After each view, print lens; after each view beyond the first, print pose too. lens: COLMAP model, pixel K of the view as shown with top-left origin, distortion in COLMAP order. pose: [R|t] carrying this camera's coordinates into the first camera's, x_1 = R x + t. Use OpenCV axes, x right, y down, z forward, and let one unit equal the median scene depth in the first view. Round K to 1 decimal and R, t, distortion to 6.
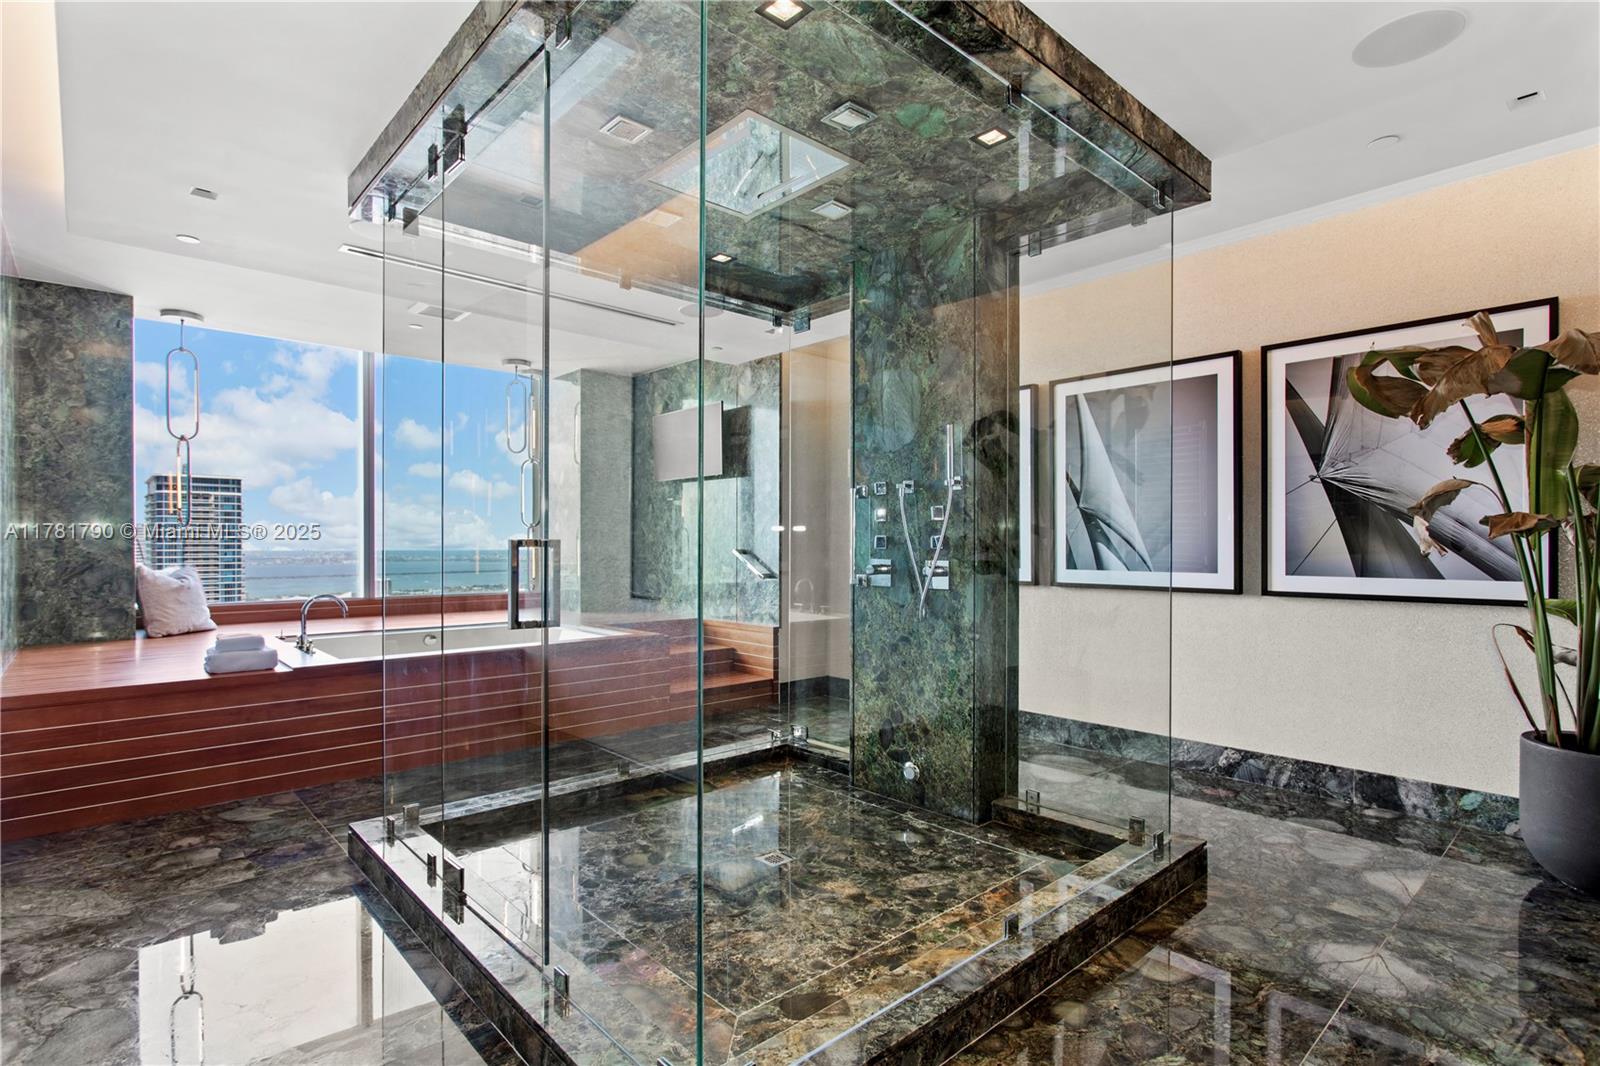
lens RADIAL K [[802.3, 0, 810.2], [0, 802.3, 544.6], [0, 0, 1]] dist [-0.005935, 0.007243]
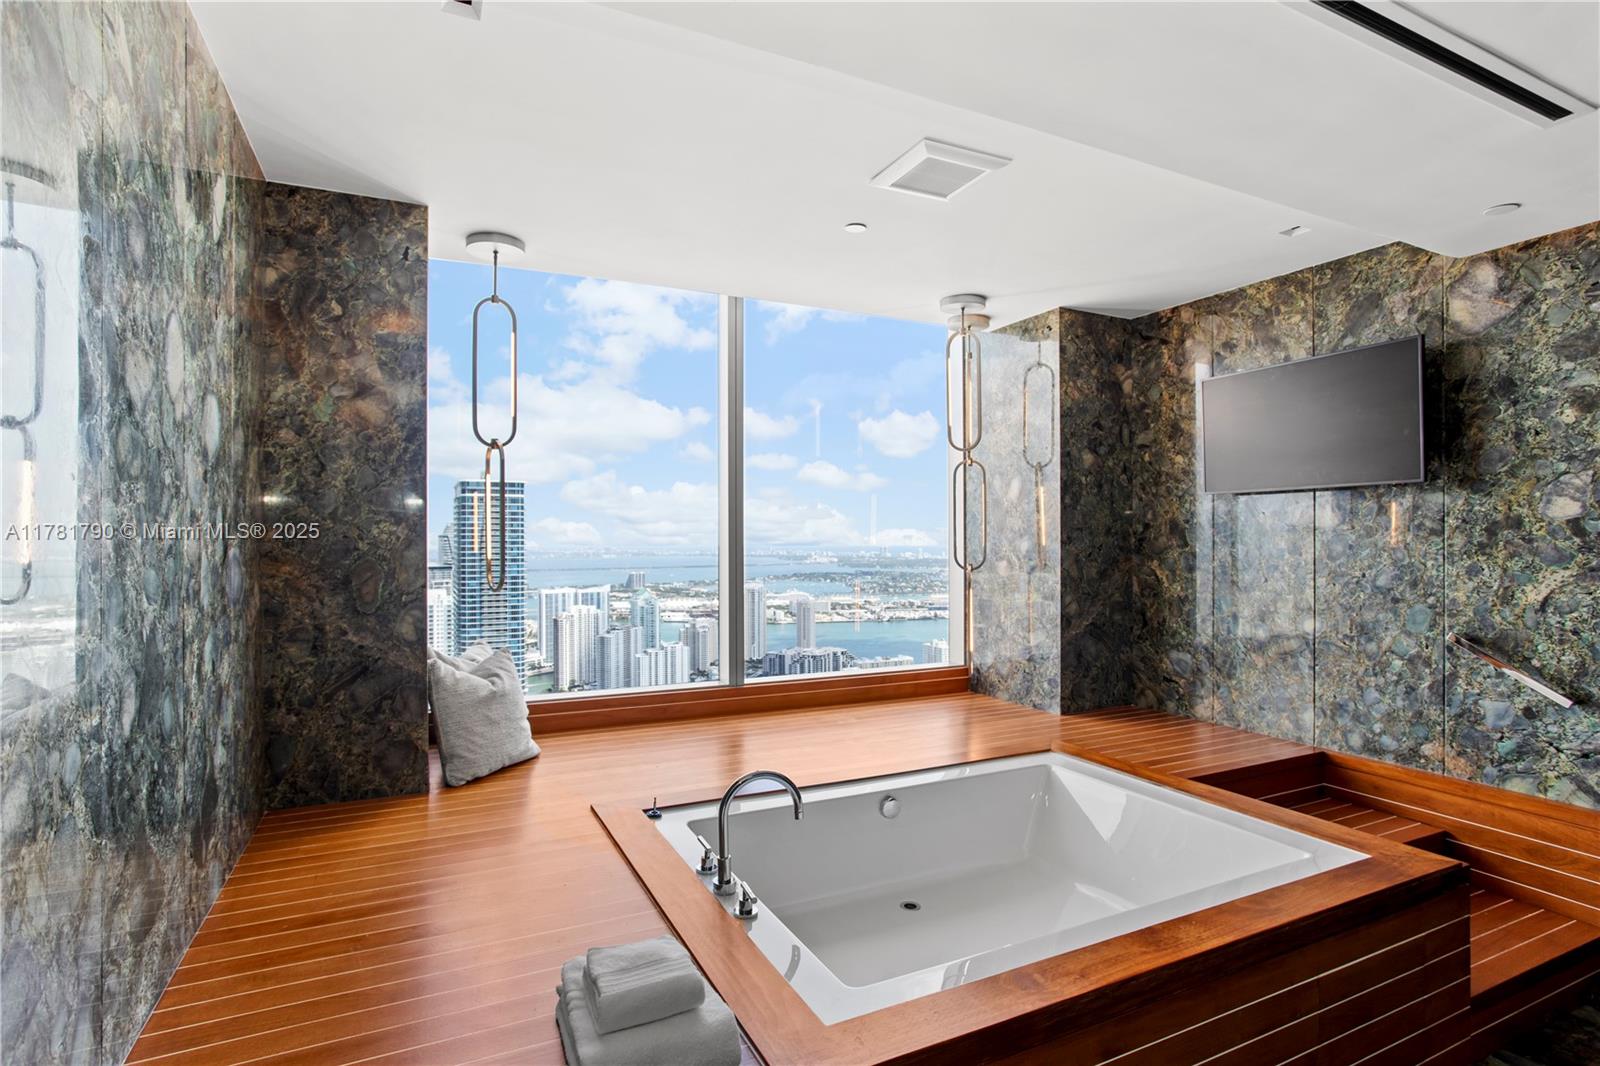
lens RADIAL K [[802.3, 0, 796.2], [0, 802.3, 530.1], [0, 0, 1]] dist [-0.005935, 0.007243]
pose [[0.958709, -0.003211, -0.284370, -0.430262], [0.000548, 0.999955, -0.009442, -0.068624], [0.284388, 0.008896, 0.958668, 0.530252]]
